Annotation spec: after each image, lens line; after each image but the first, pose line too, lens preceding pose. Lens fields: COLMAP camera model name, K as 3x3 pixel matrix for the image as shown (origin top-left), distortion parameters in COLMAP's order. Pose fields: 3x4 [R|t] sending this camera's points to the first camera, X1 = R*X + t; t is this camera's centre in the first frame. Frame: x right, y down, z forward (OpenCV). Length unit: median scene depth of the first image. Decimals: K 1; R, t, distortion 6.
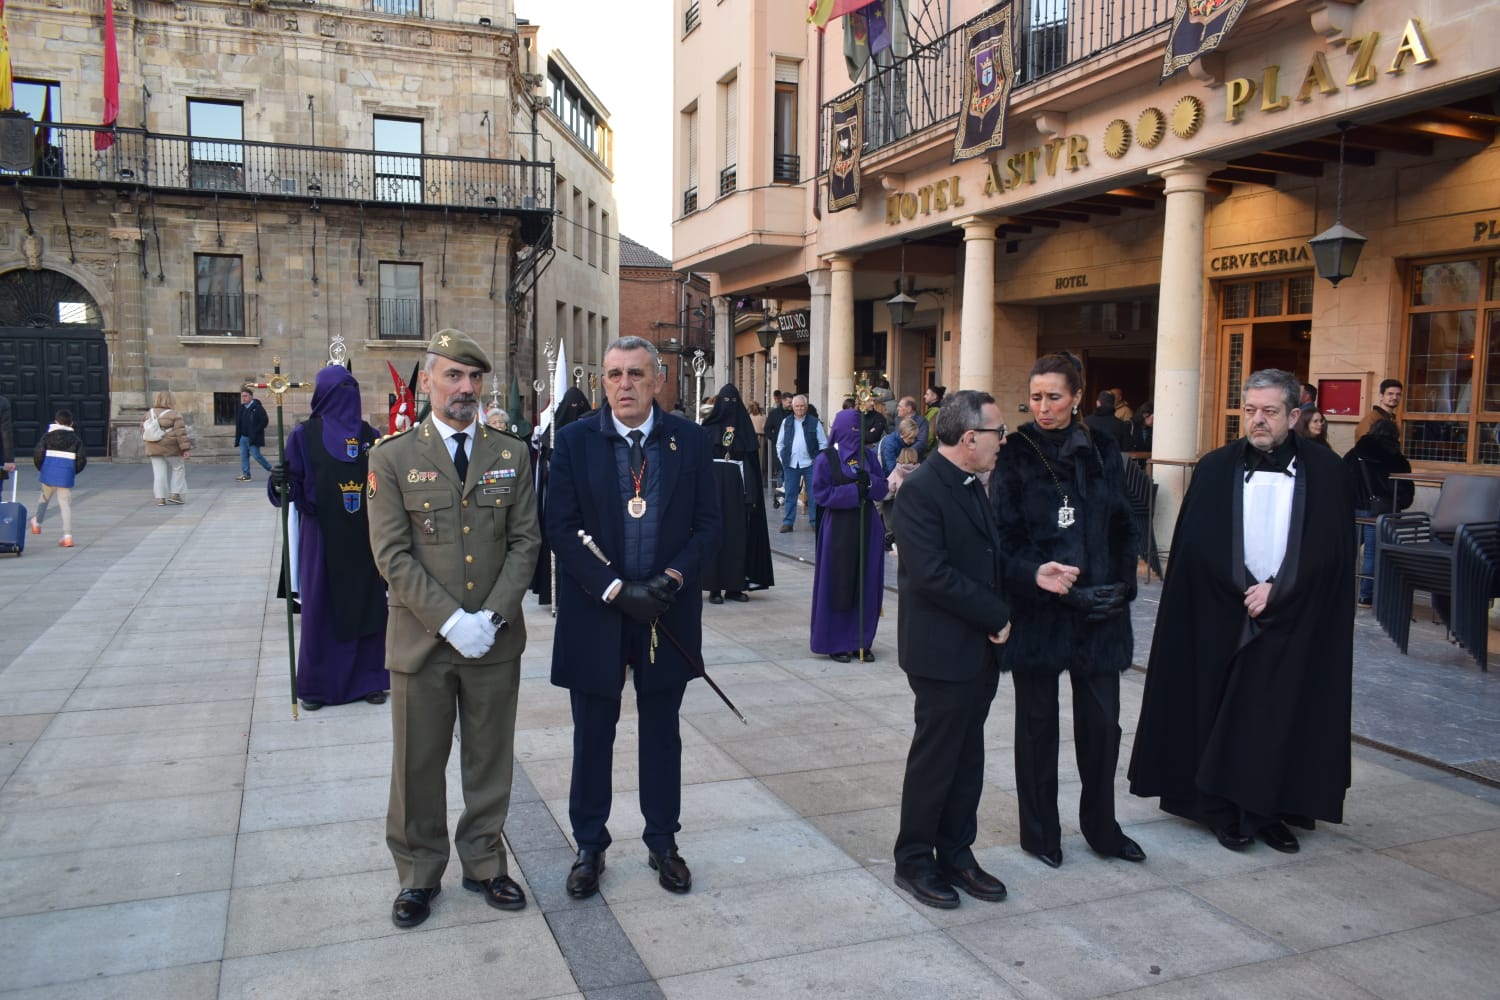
lens RADIAL K [[1167.4, 0, 737.0], [0, 1167.4, 504.4], [0, 0, 1]] dist [-0.015756, 0.009088]
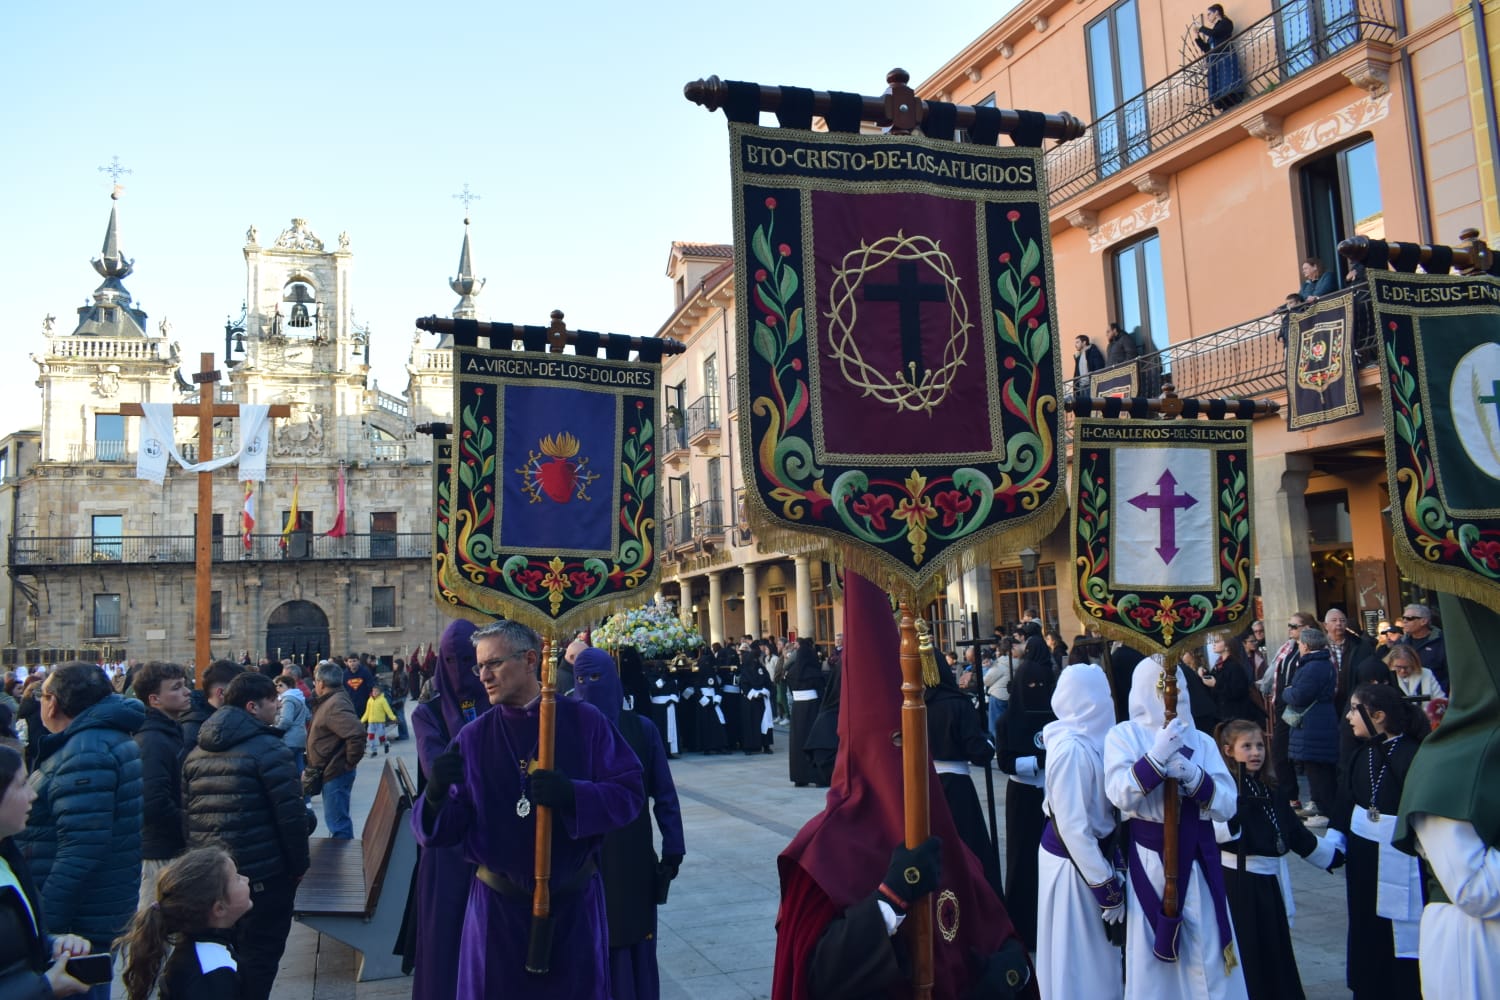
lens RADIAL K [[1167.4, 0, 743.6], [0, 1167.4, 505.8], [0, 0, 1]] dist [-0.015756, 0.009088]
pose [[0.997710, -0.056346, -0.037416, 0.272091], [0.047861, 0.979012, -0.198102, 0.080936], [0.047793, 0.195857, 0.979467, -1.021689]]
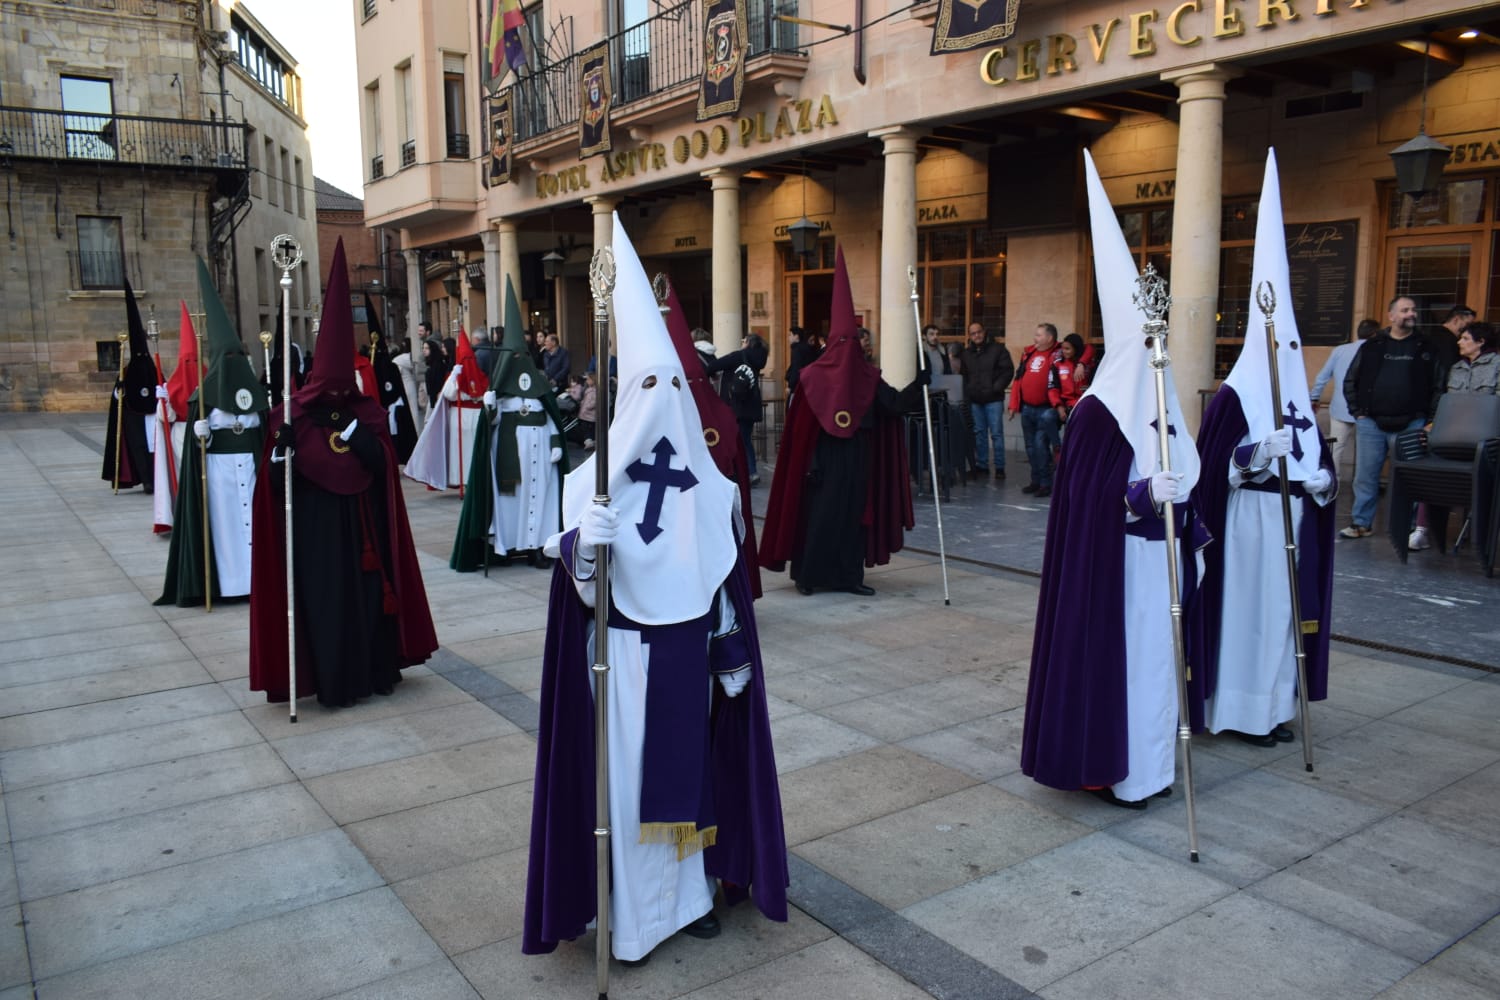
lens RADIAL K [[1167.4, 0, 741.5], [0, 1167.4, 500.4], [0, 0, 1]] dist [-0.015756, 0.009088]
pose [[0.970828, -0.056103, 0.233123, 0.019760], [0.043859, 0.997389, 0.057379, 0.016113], [-0.235733, -0.045480, 0.970753, -0.192811]]
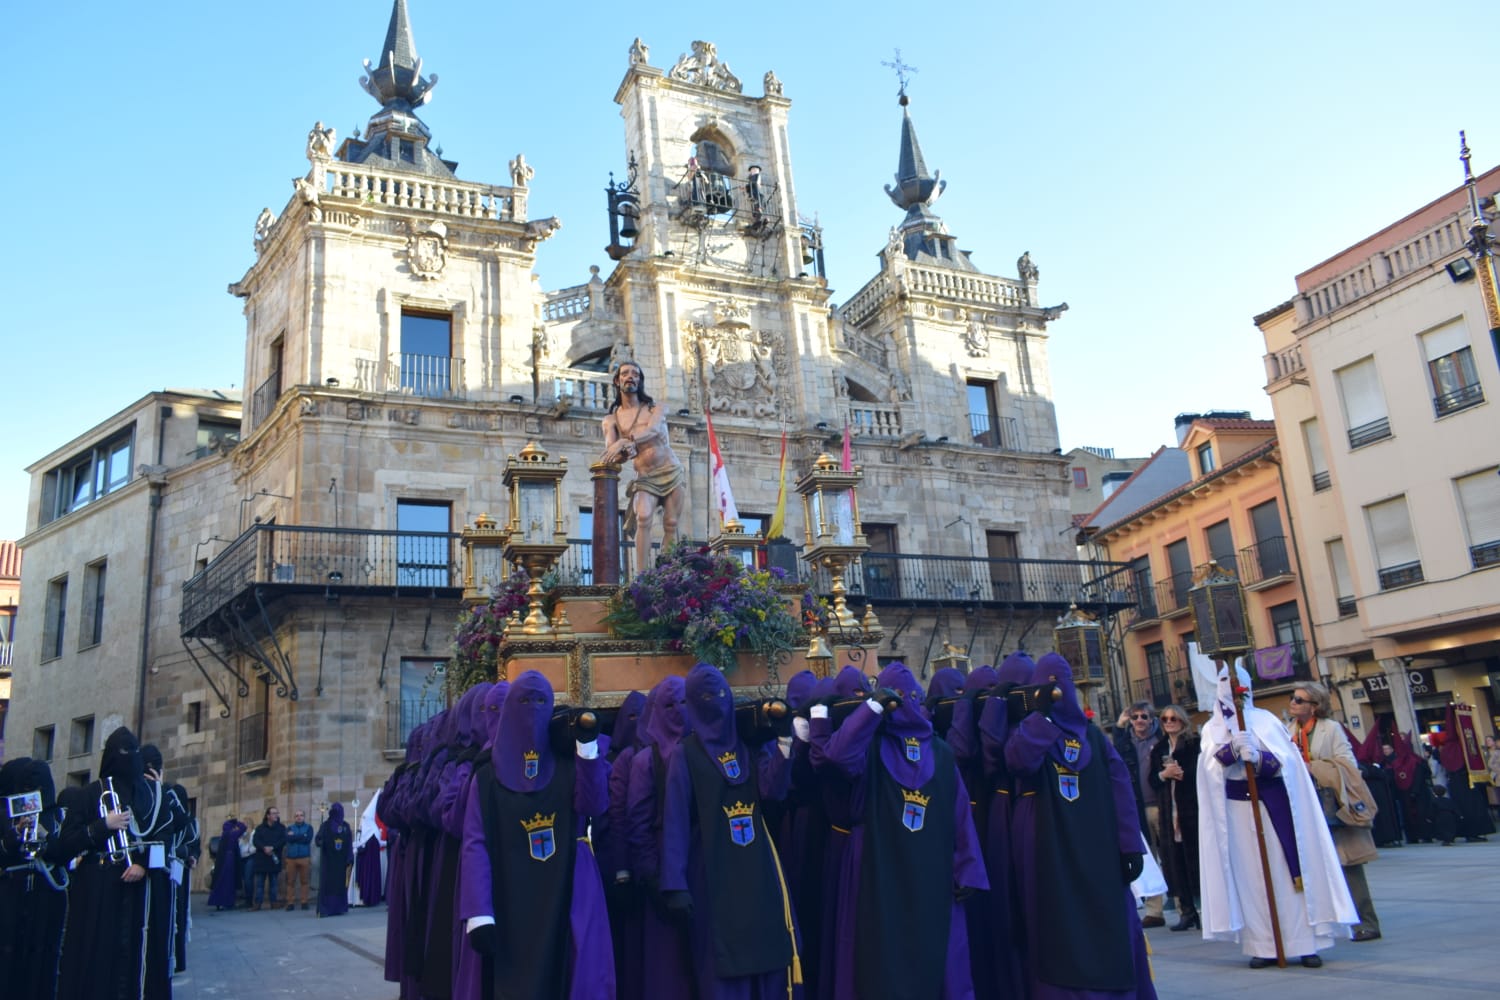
lens RADIAL K [[1167.4, 0, 756.7], [0, 1167.4, 499.3], [0, 0, 1]] dist [-0.015756, 0.009088]
pose [[0.994340, -0.053664, 0.091701, -0.694790], [0.082528, 0.933680, -0.348470, 0.019969], [-0.066919, 0.354065, 0.932823, -0.073579]]
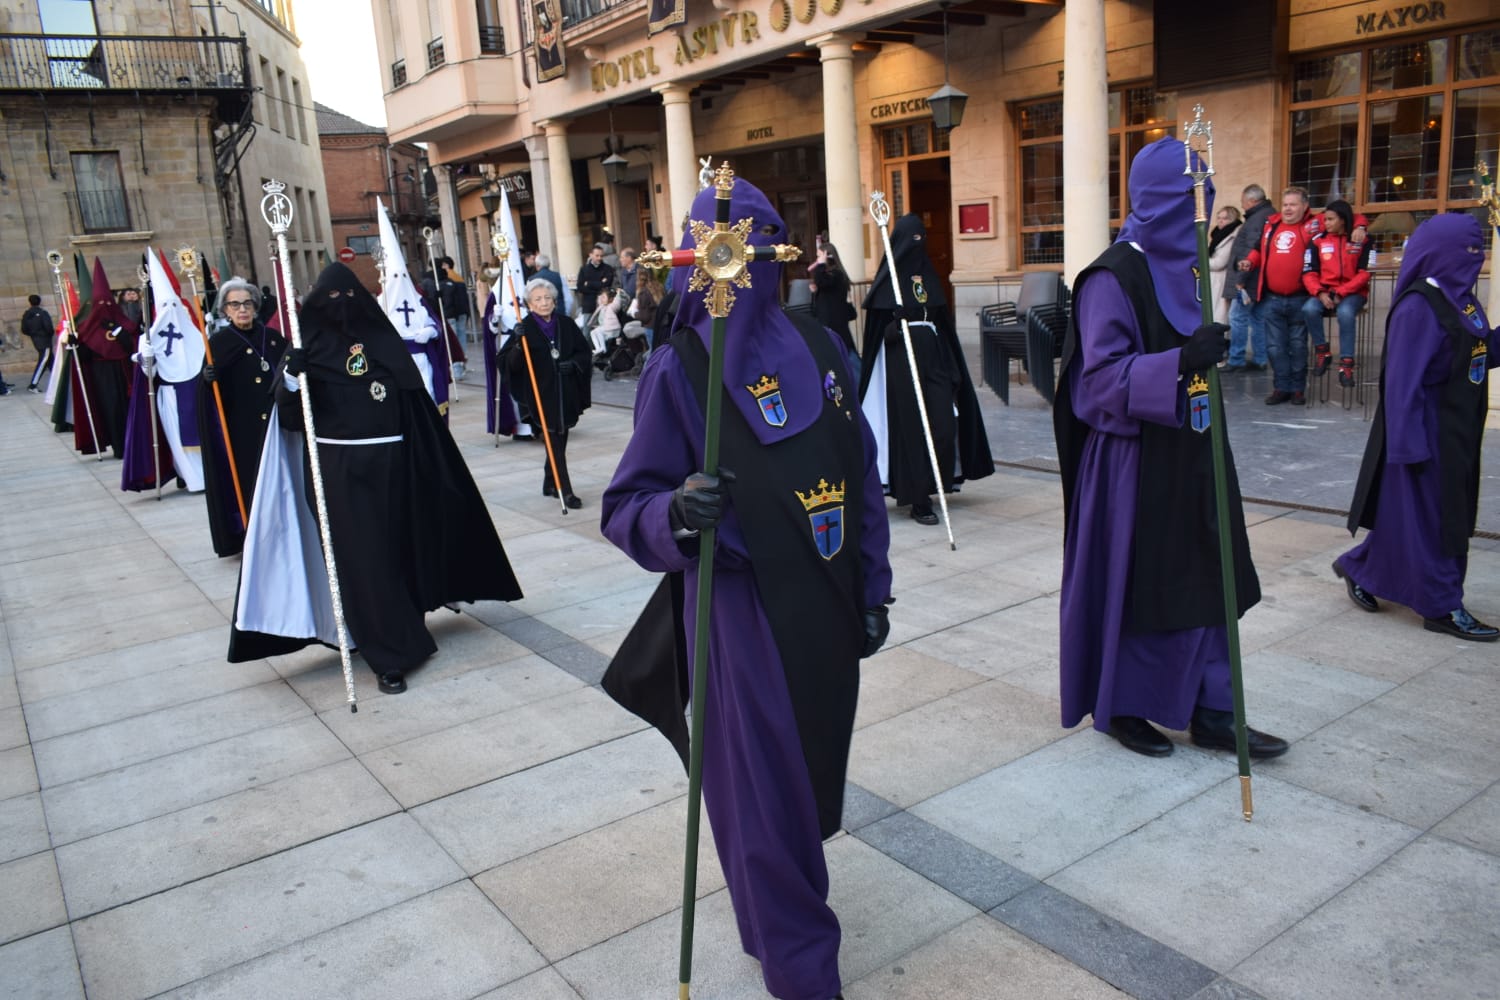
lens RADIAL K [[1167.4, 0, 738.0], [0, 1167.4, 500.4], [0, 0, 1]] dist [-0.015756, 0.009088]
pose [[0.968350, -0.131868, 0.211918, -0.015467], [0.105377, 0.985657, 0.131820, 0.006902], [-0.226262, -0.105316, 0.968356, -0.092263]]
